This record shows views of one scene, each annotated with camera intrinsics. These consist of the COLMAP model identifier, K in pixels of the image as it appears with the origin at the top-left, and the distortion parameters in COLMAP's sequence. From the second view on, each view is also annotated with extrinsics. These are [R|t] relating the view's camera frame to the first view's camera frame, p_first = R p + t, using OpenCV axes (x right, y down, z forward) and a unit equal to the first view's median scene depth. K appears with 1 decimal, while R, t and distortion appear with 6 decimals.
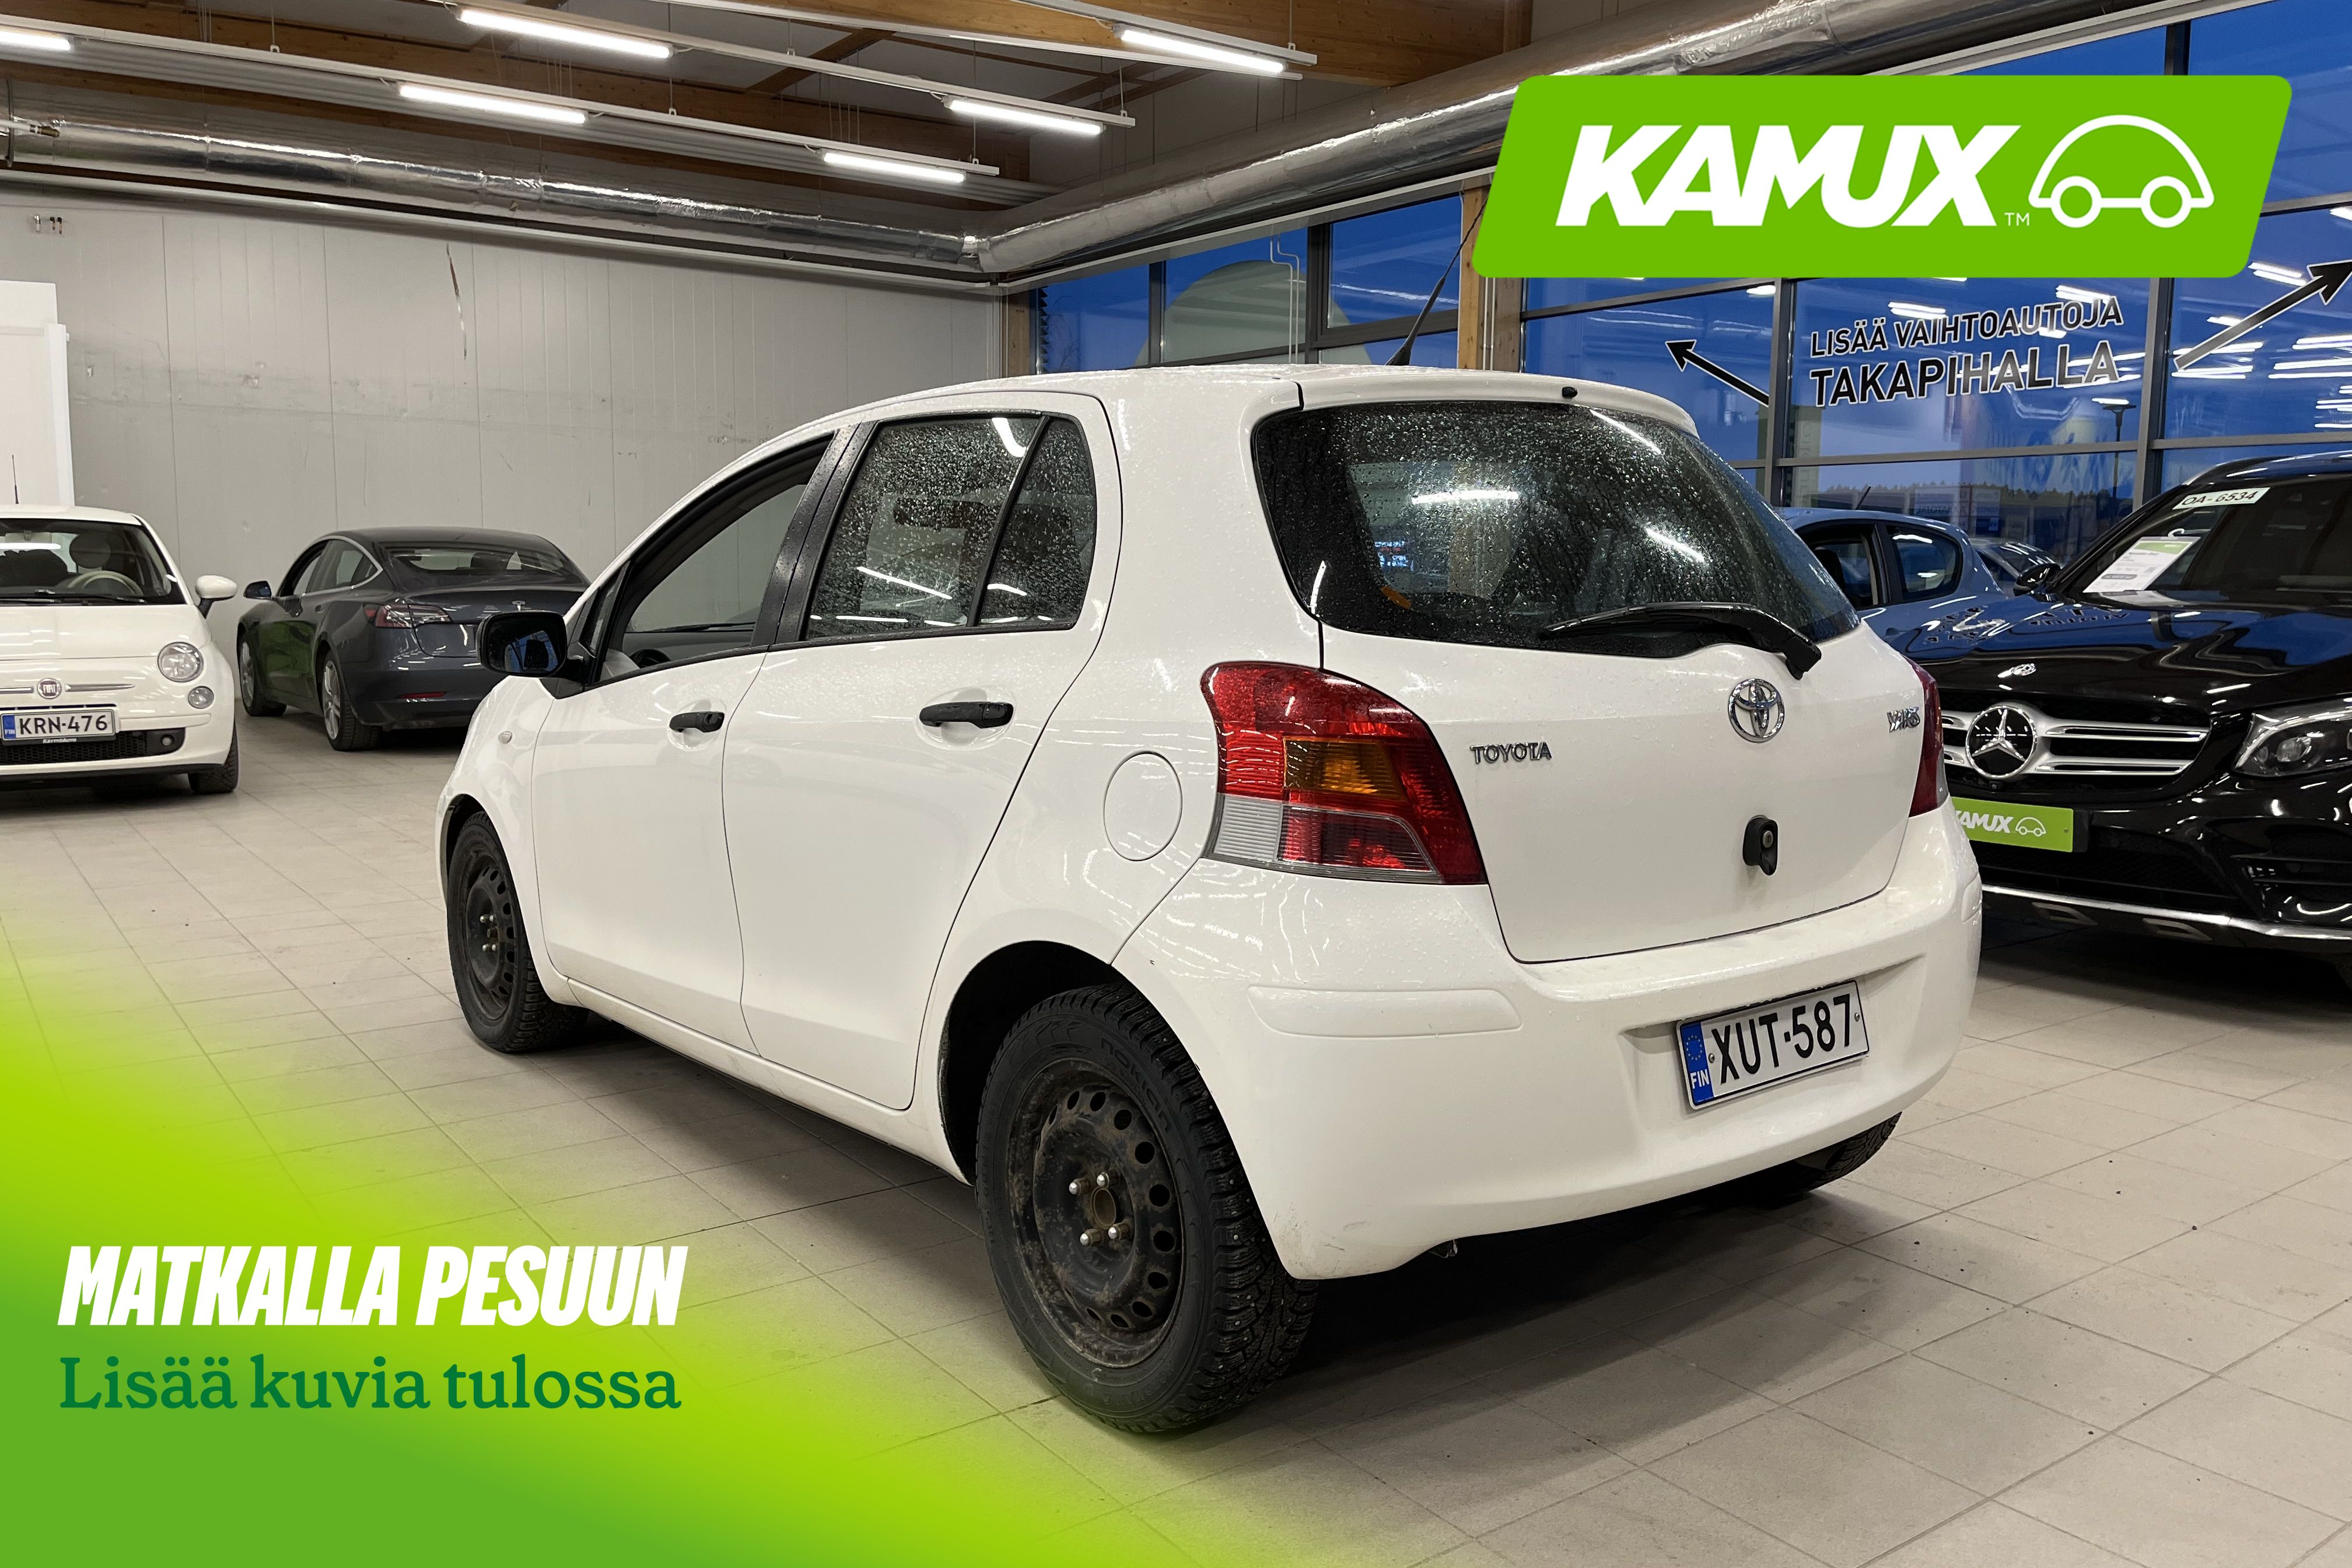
lens RADIAL K [[1865.2, 0, 1179.6], [0, 1865.2, 782.9], [0, 0, 1]] dist [0.002838, -0.000765]
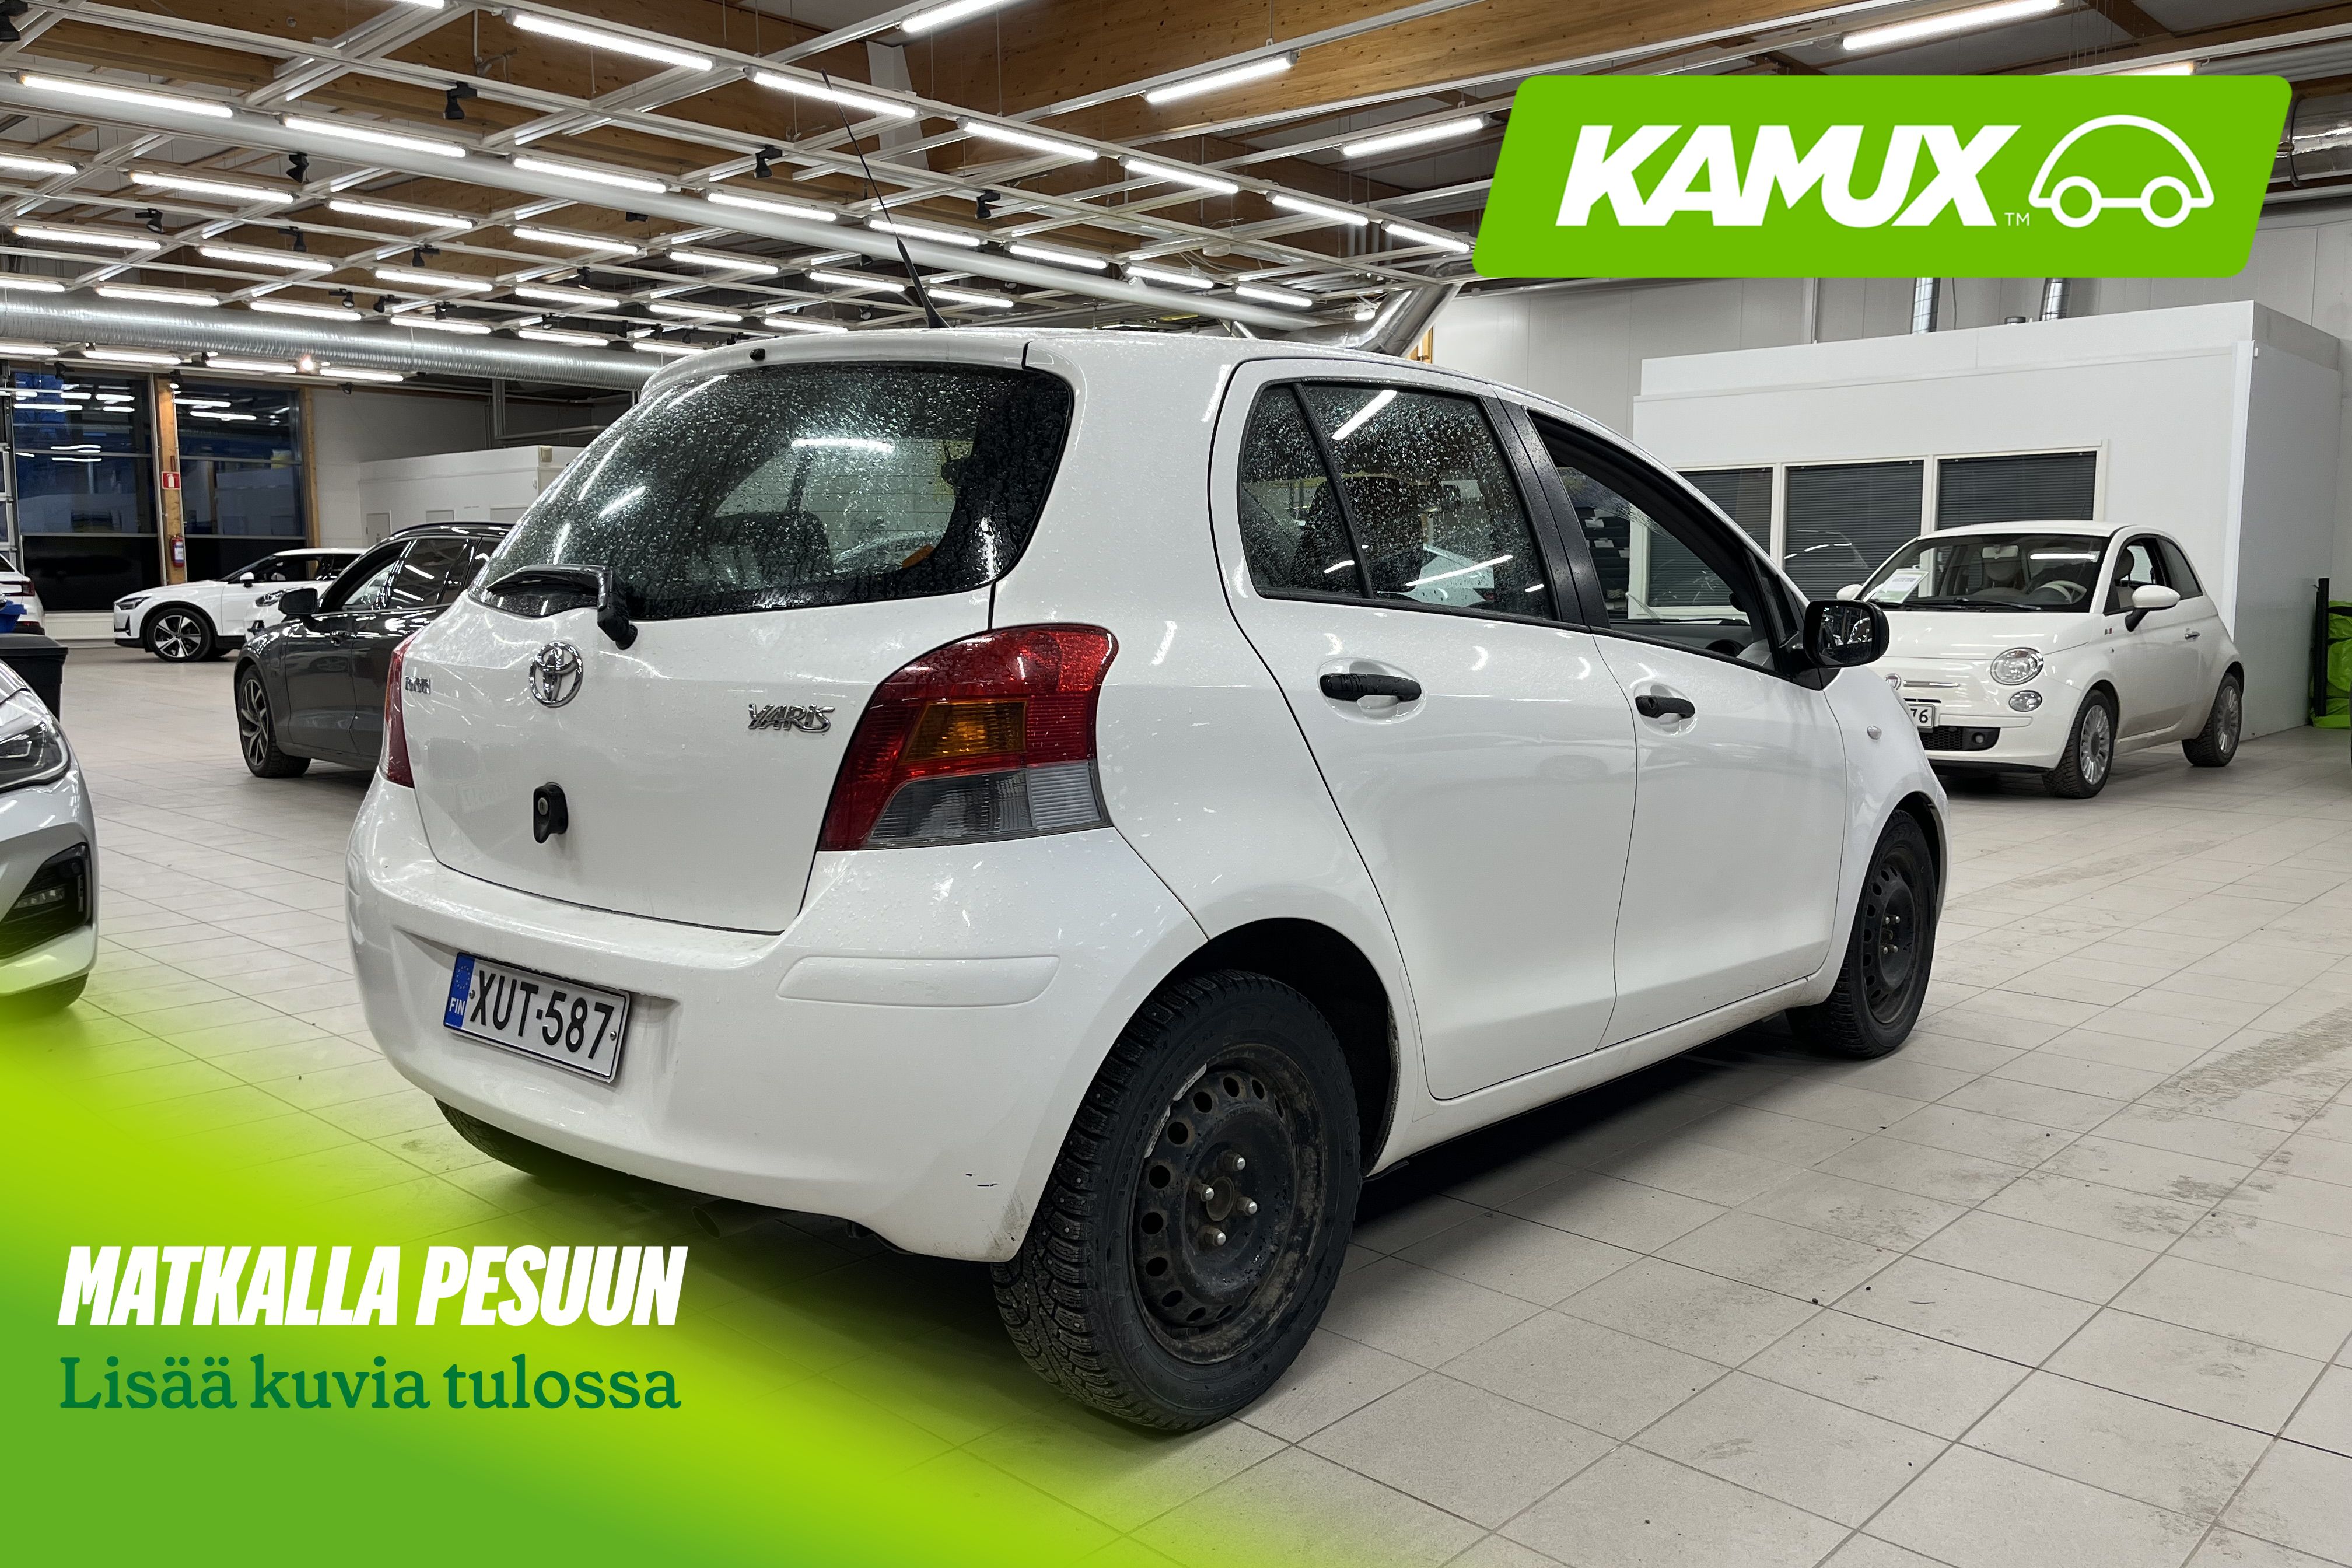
lens RADIAL K [[1865.2, 0, 1185.1], [0, 1865.2, 782.2], [0, 0, 1]] dist [0.002838, -0.000765]
pose [[0.153370, 0.102220, -0.982868, 1.303026], [-0.118157, 0.989396, 0.084461, -0.102540], [0.981079, 0.103179, 0.163822, 1.149601]]
